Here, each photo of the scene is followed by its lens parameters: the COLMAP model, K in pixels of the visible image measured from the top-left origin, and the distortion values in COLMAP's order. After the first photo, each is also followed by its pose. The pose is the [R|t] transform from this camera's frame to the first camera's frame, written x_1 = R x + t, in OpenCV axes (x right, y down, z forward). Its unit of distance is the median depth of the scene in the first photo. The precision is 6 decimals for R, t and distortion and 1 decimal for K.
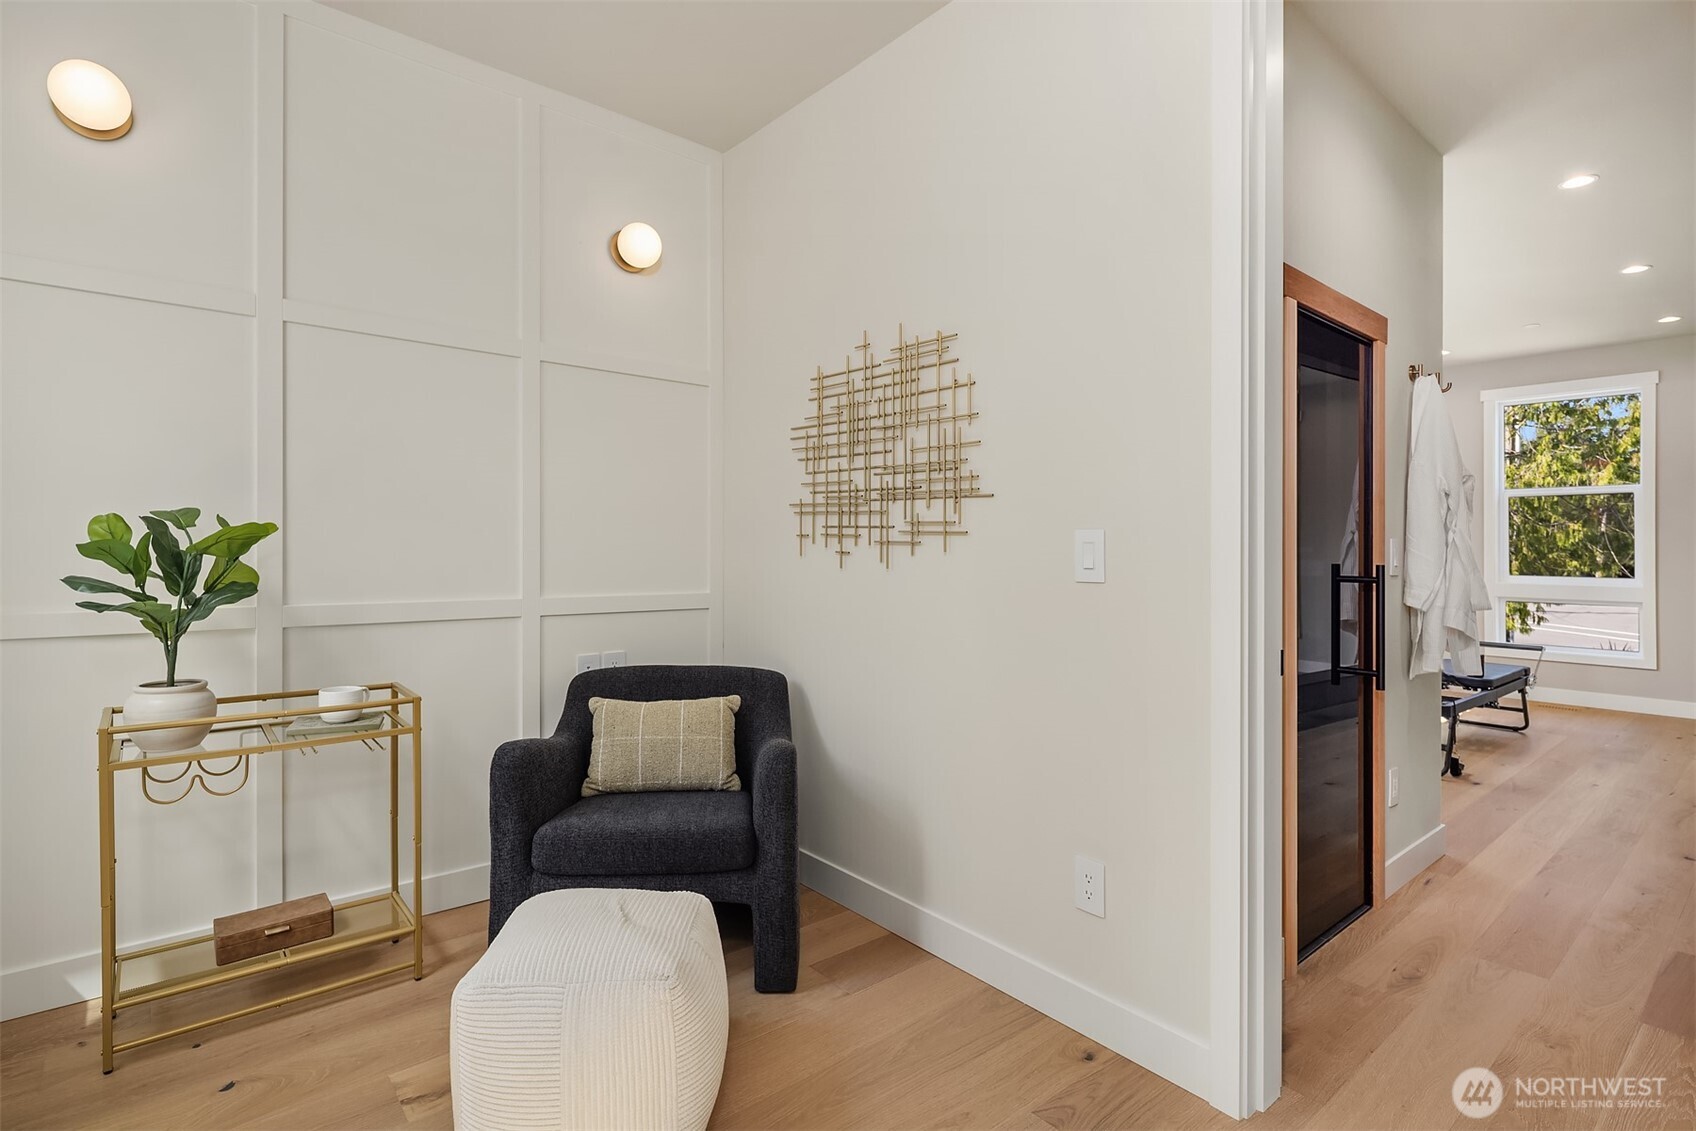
lens RADIAL K [[815.9, 0, 839.0], [0, 815.9, 548.7], [0, 0, 1]] dist [0.000623, 0.000247]
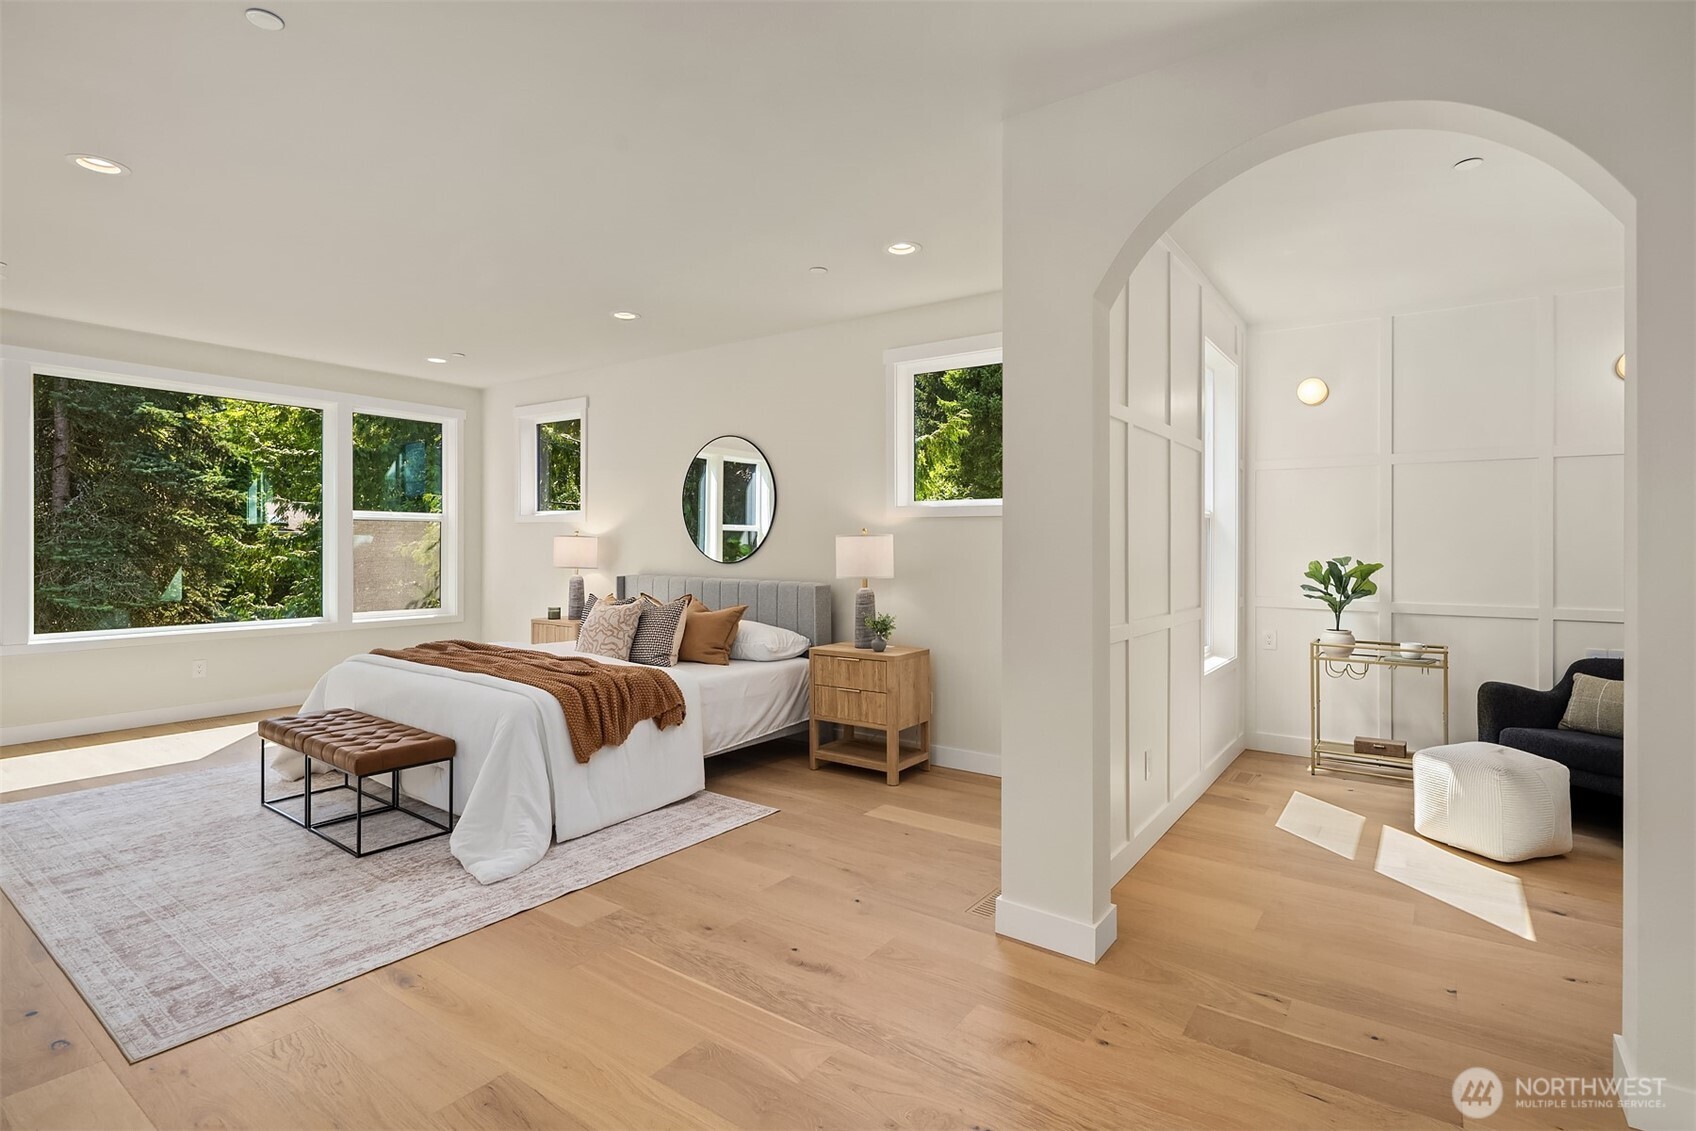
lens RADIAL K [[815.9, 0, 843.1], [0, 815.9, 548.9], [0, 0, 1]] dist [0.000623, 0.000247]
pose [[0.237574, -0.002012, -0.971367, 1.157083], [-0.002707, 0.999993, -0.002733, -0.063673], [0.971366, 0.003278, 0.237567, -0.978620]]
